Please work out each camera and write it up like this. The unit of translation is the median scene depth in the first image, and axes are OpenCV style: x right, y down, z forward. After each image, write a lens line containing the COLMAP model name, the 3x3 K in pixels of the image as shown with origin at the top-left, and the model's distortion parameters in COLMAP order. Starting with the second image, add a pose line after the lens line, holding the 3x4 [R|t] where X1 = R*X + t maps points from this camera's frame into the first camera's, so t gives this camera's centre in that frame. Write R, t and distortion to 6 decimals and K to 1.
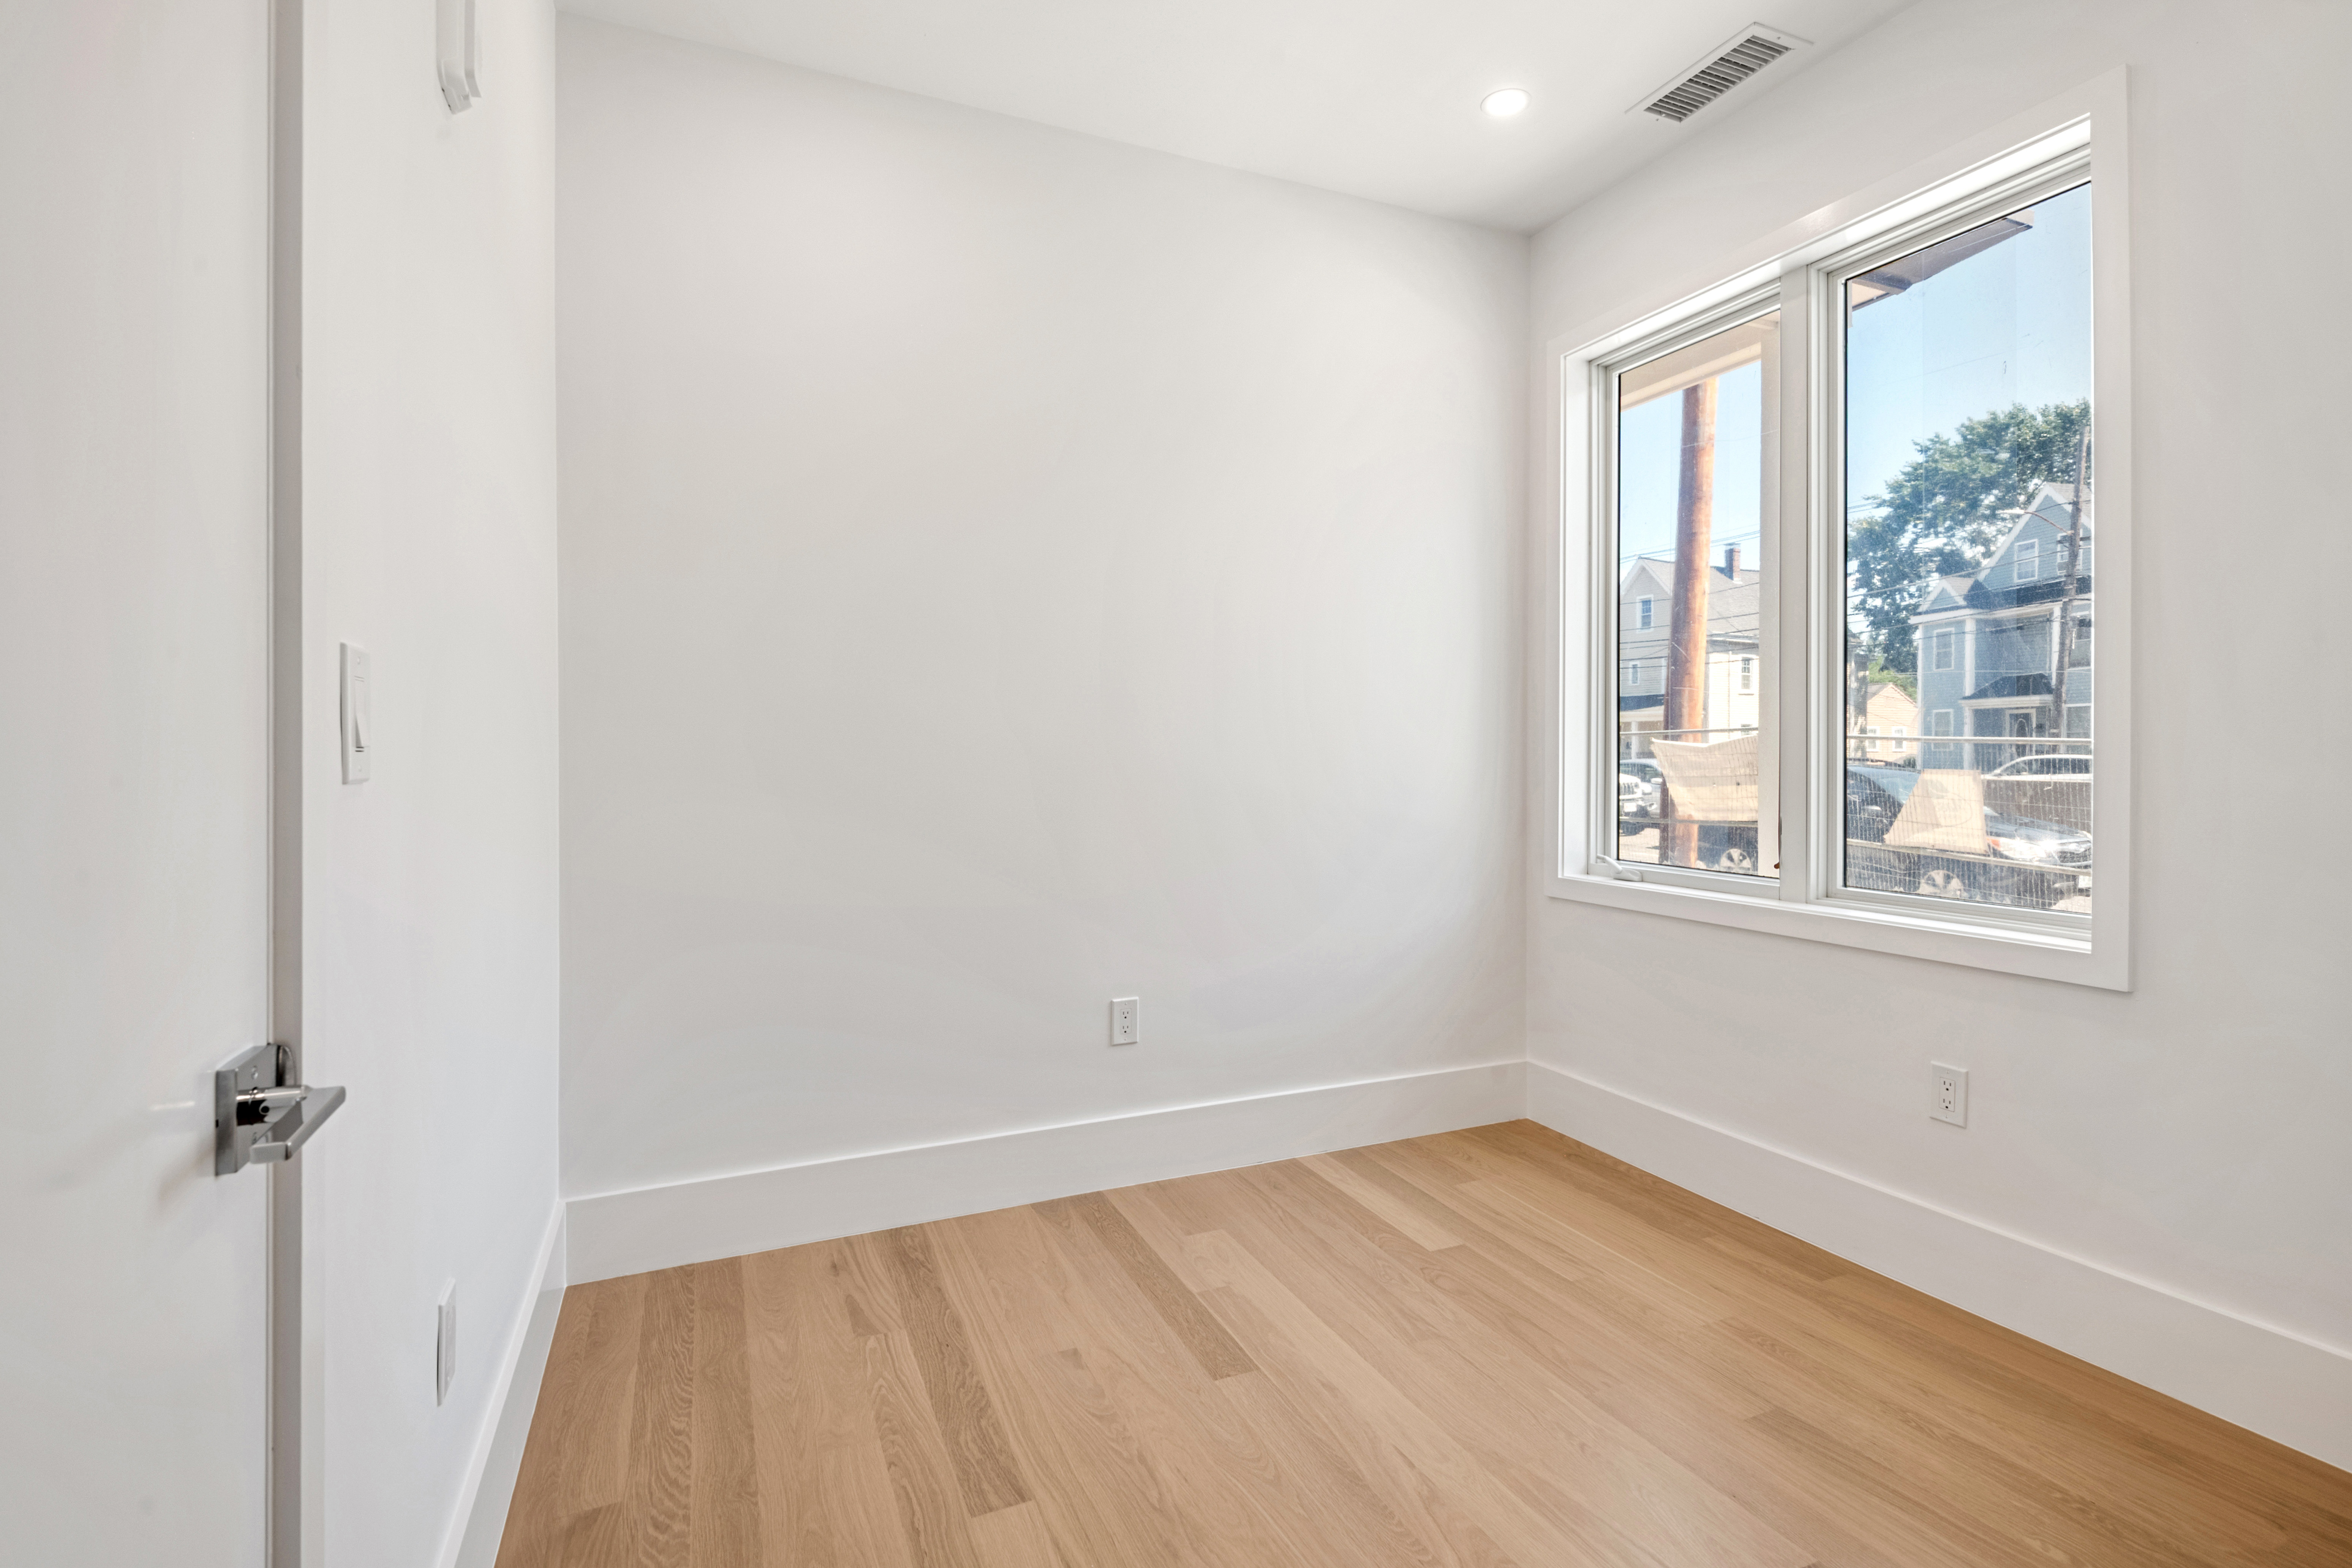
lens RADIAL K [[1100.5, 0, 1172.8], [0, 1100.5, 759.3], [0, 0, 1]] dist [0.019858, -0.021319]
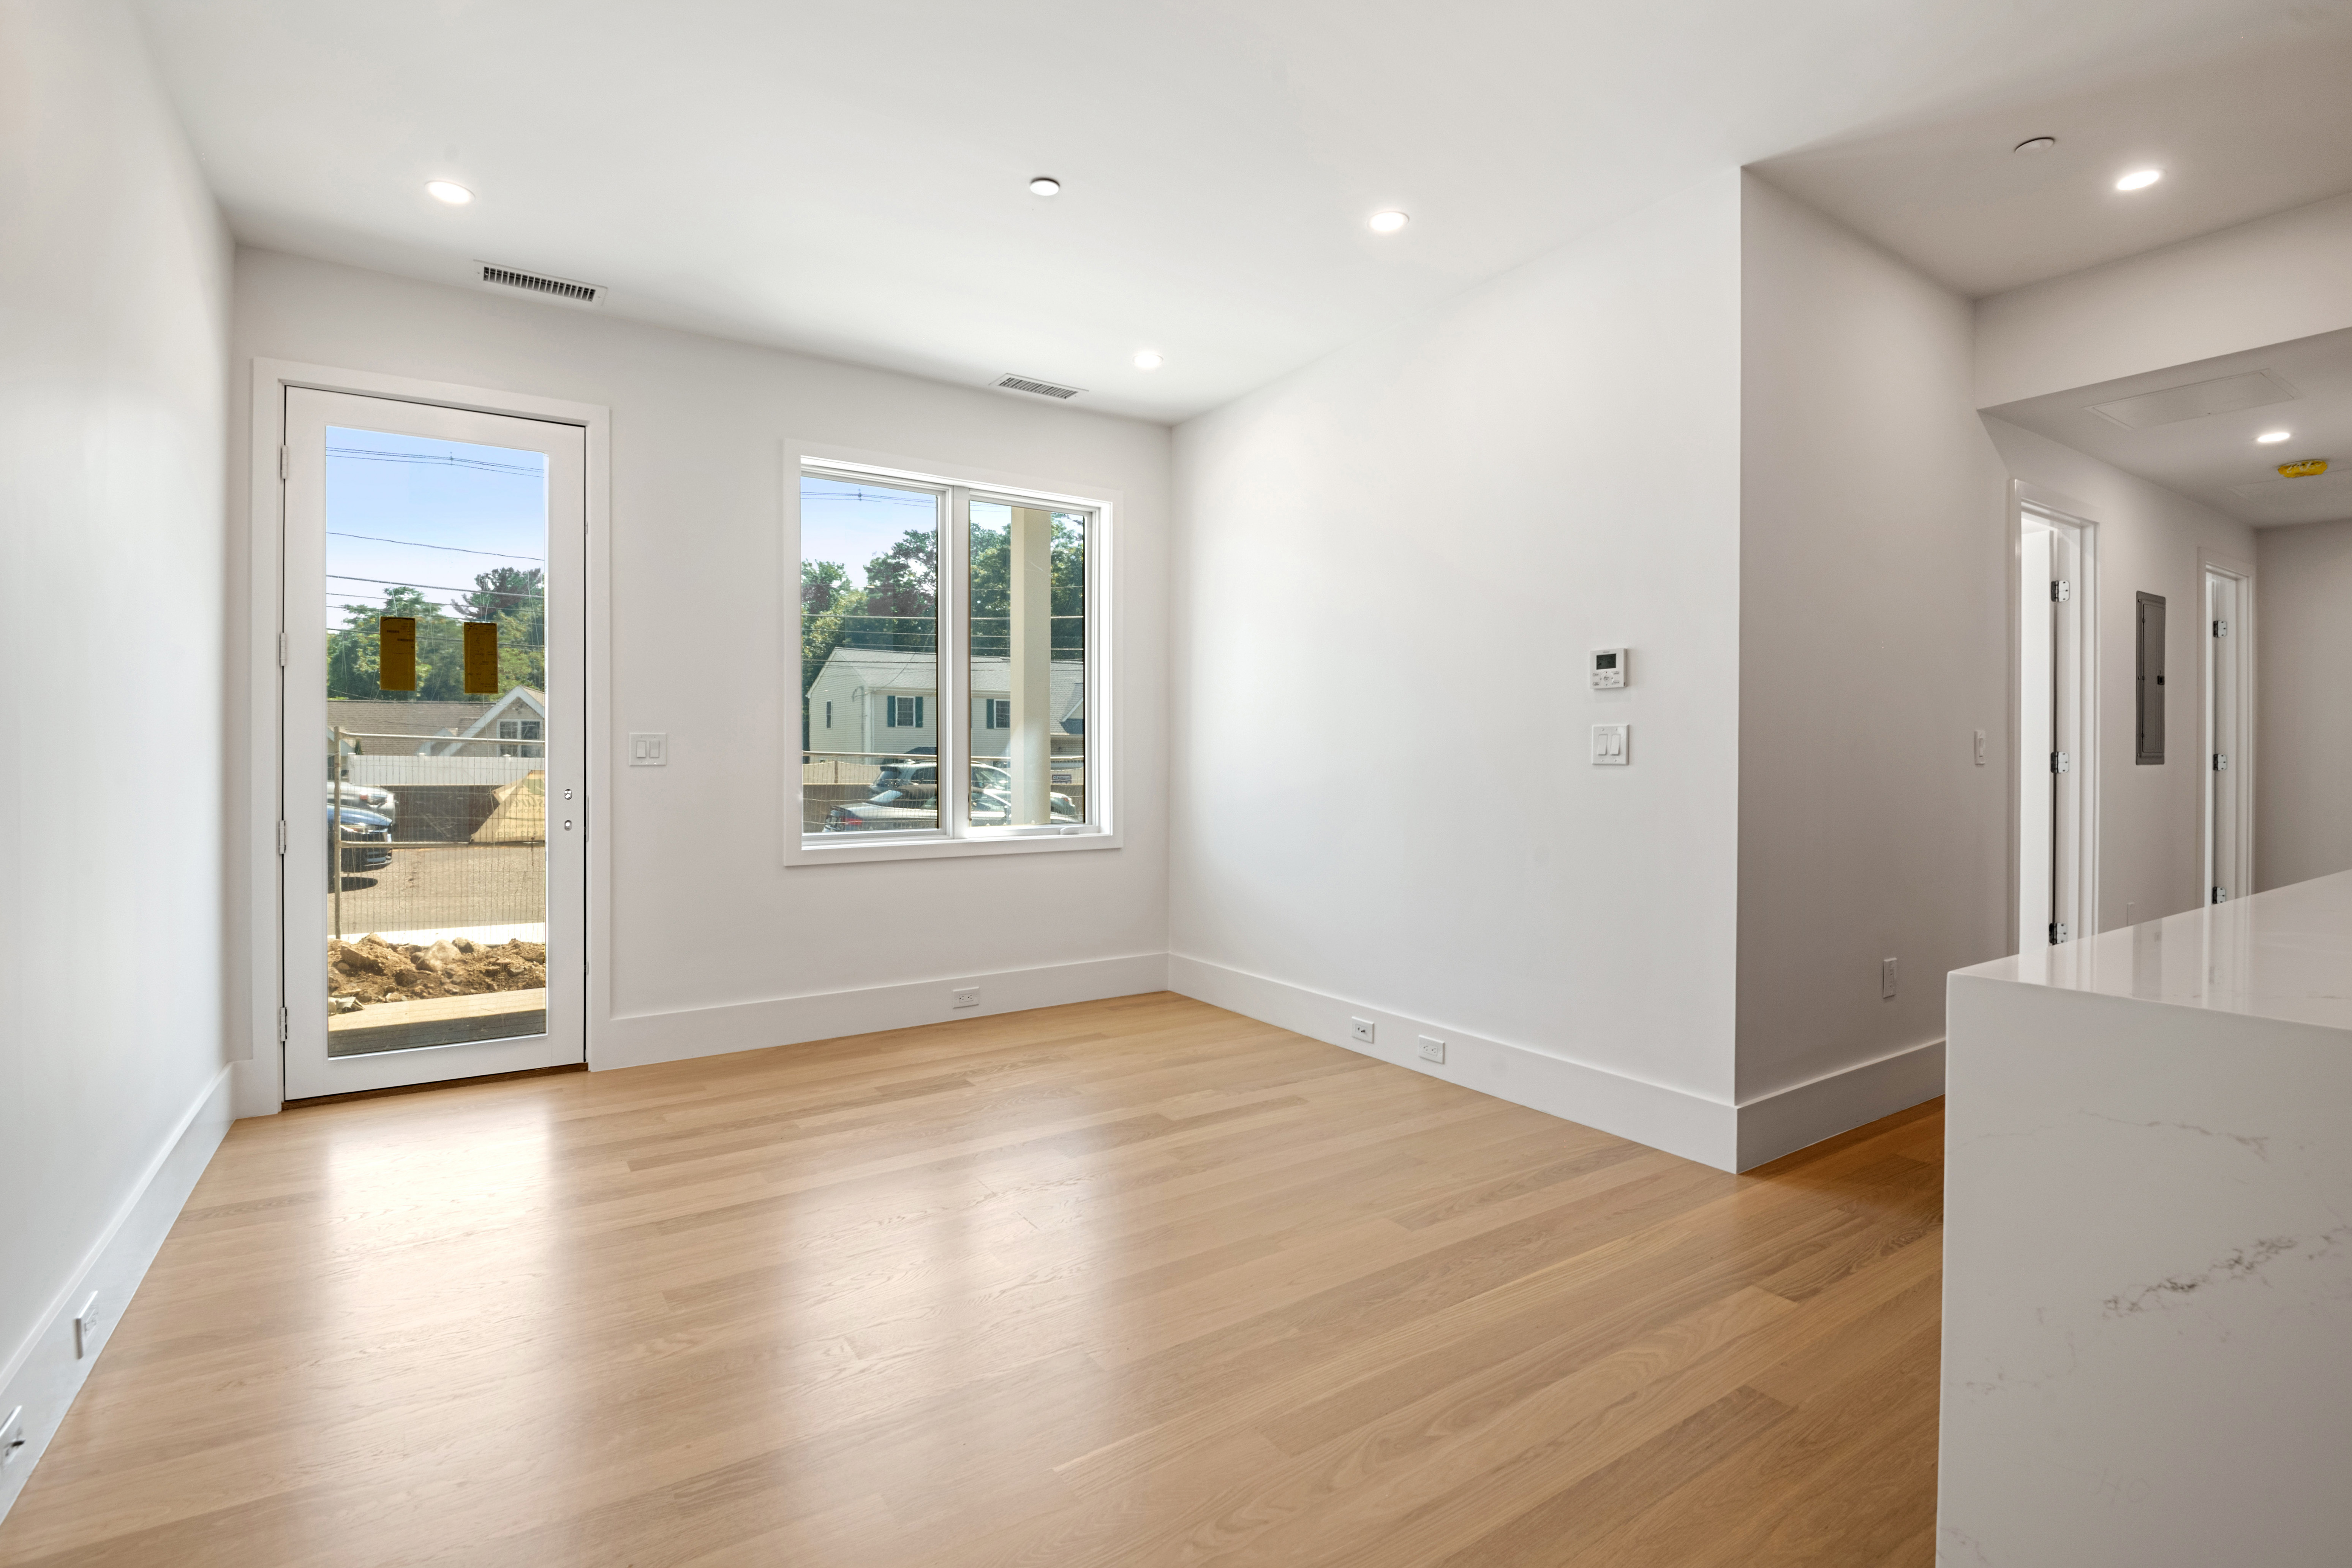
lens RADIAL K [[1097.2, 0, 1193.5], [0, 1097.2, 761.9], [0, 0, 1]] dist [0.007893, -0.013422]
pose [[-0.142877, -0.007940, 0.989709, -1.326327], [0.000030, 0.999968, 0.008027, -0.010553], [-0.989740, 0.001177, -0.142872, 0.940714]]
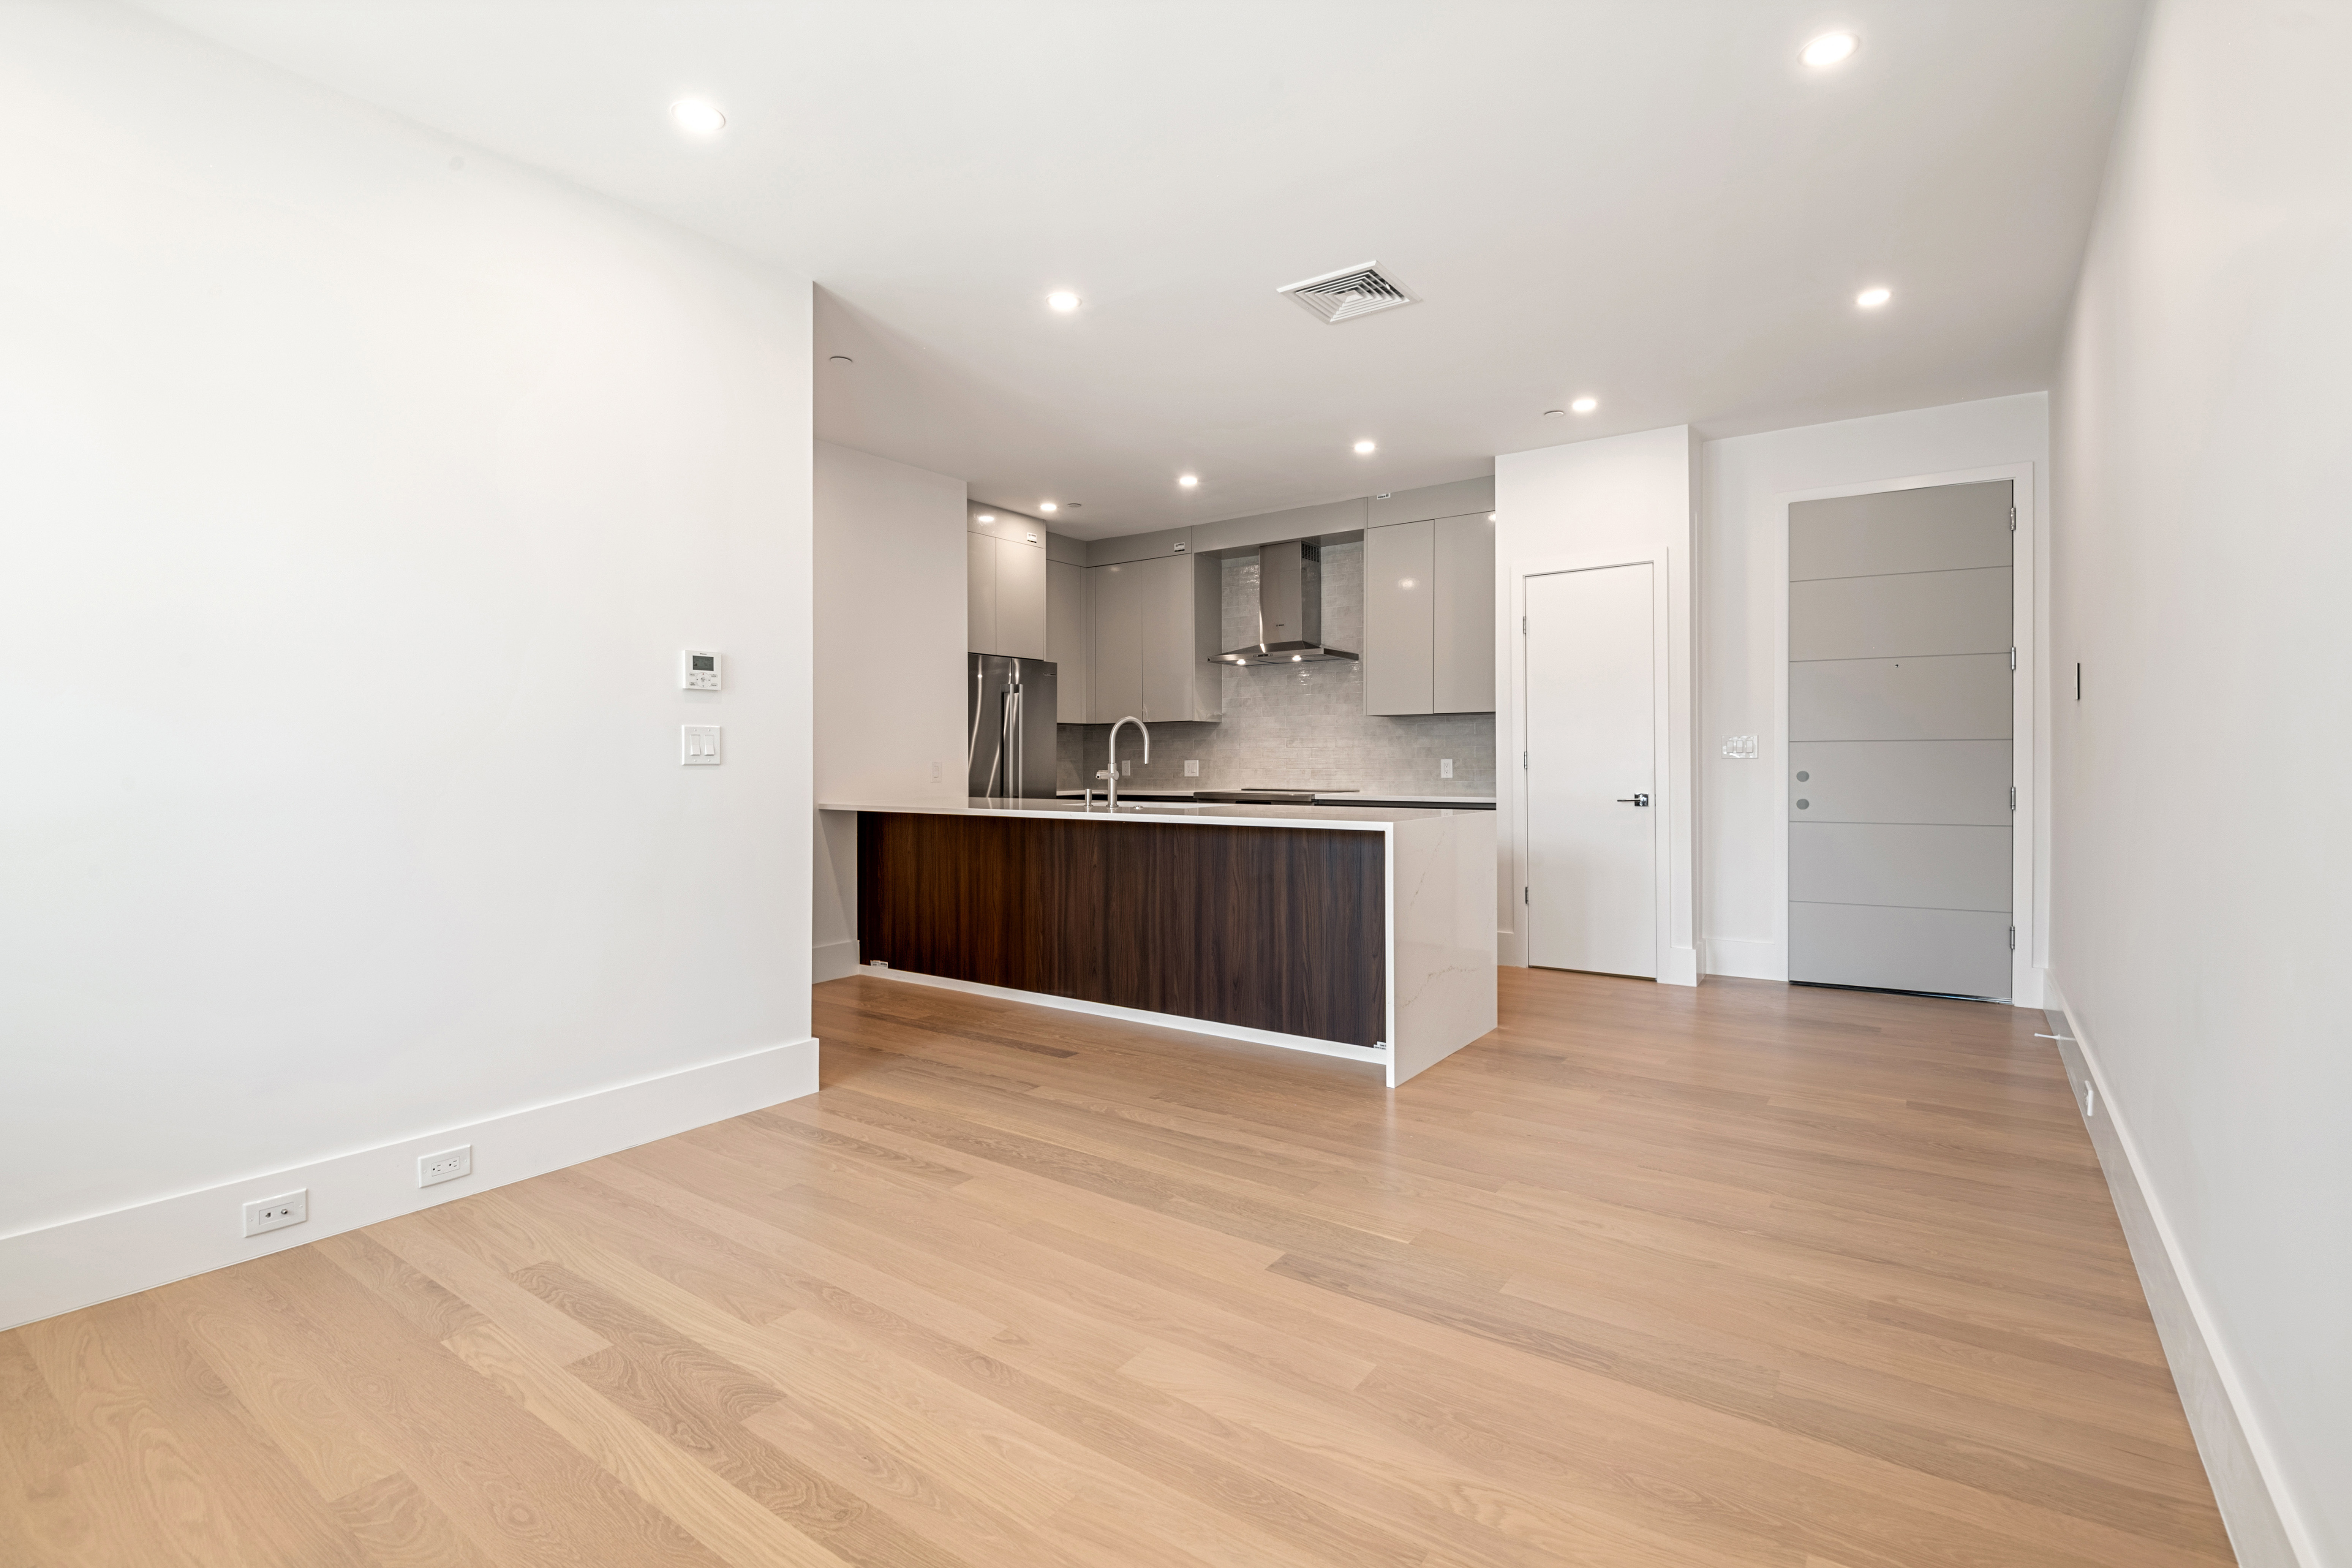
lens RADIAL K [[1088.4, 0, 1190.7], [0, 1088.4, 762.0], [0, 0, 1]] dist [0.002194, -0.012693]
pose [[-0.873590, 0.001984, -0.486659, 0.018366], [0.000471, 0.999995, 0.003232, -0.004223], [0.486663, 0.002594, -0.873586, 1.702182]]
